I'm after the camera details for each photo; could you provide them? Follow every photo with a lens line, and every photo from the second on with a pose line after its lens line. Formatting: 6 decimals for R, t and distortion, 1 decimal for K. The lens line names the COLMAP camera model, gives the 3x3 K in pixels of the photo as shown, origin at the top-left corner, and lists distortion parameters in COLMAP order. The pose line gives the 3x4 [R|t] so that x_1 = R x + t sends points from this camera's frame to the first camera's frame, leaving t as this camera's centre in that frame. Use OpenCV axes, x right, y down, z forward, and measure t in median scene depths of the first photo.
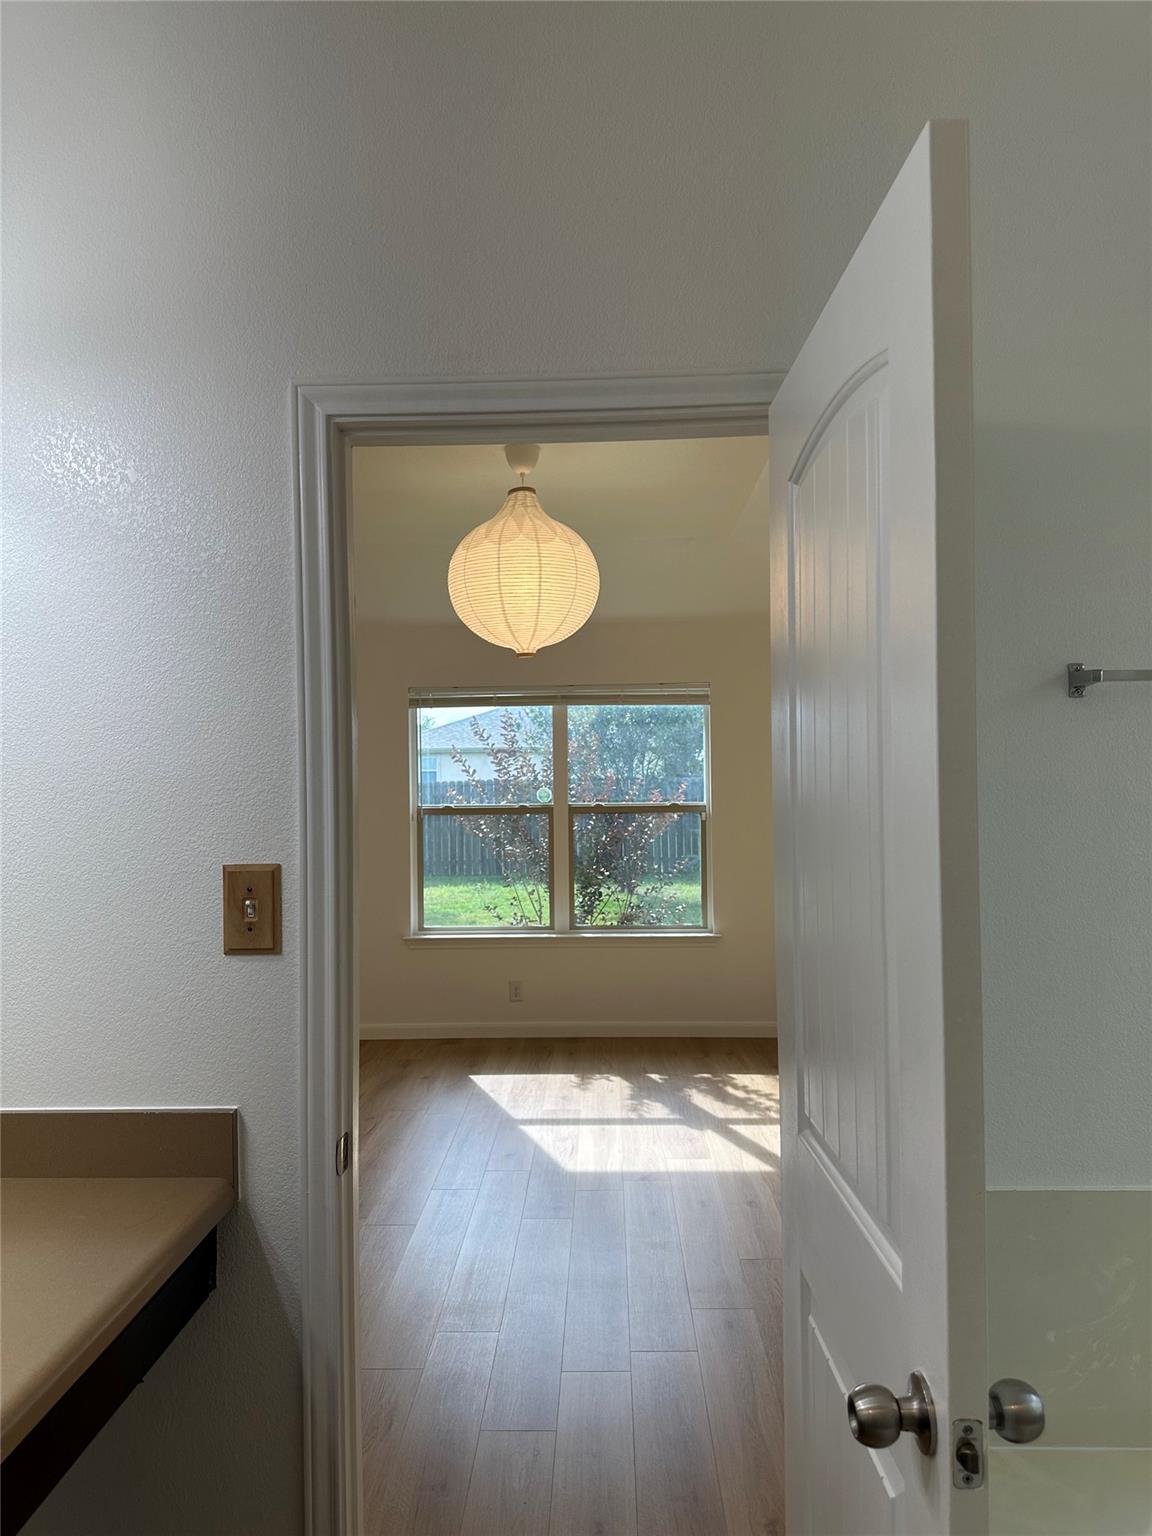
lens RADIAL K [[1065.1, 0, 560.3], [0, 1065.1, 767.4], [0, 0, 1]] dist [0.095951, -0.182296]
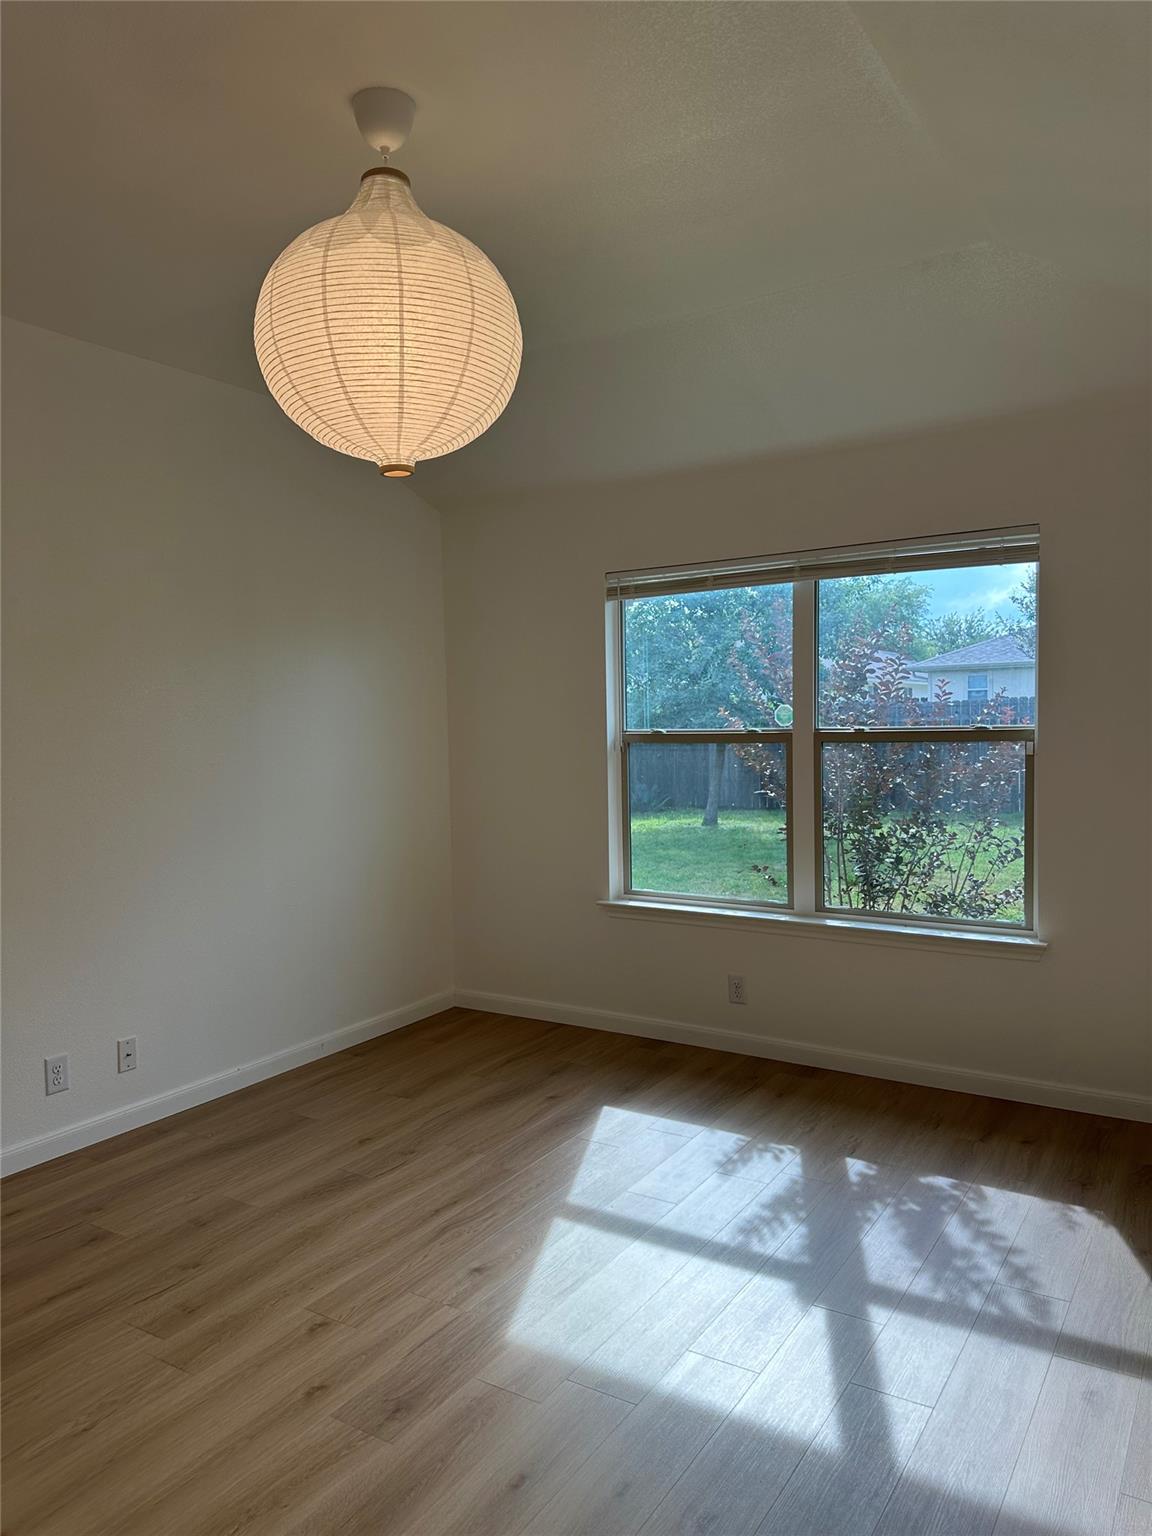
lens RADIAL K [[1065.1, 0, 560.3], [0, 1065.1, 767.4], [0, 0, 1]] dist [0.095951, -0.182296]
pose [[0.861658, 0.020981, -0.507056, 0.258950], [0.015143, 0.997637, 0.067015, 0.013640], [0.507264, -0.065422, 0.859304, 0.402654]]
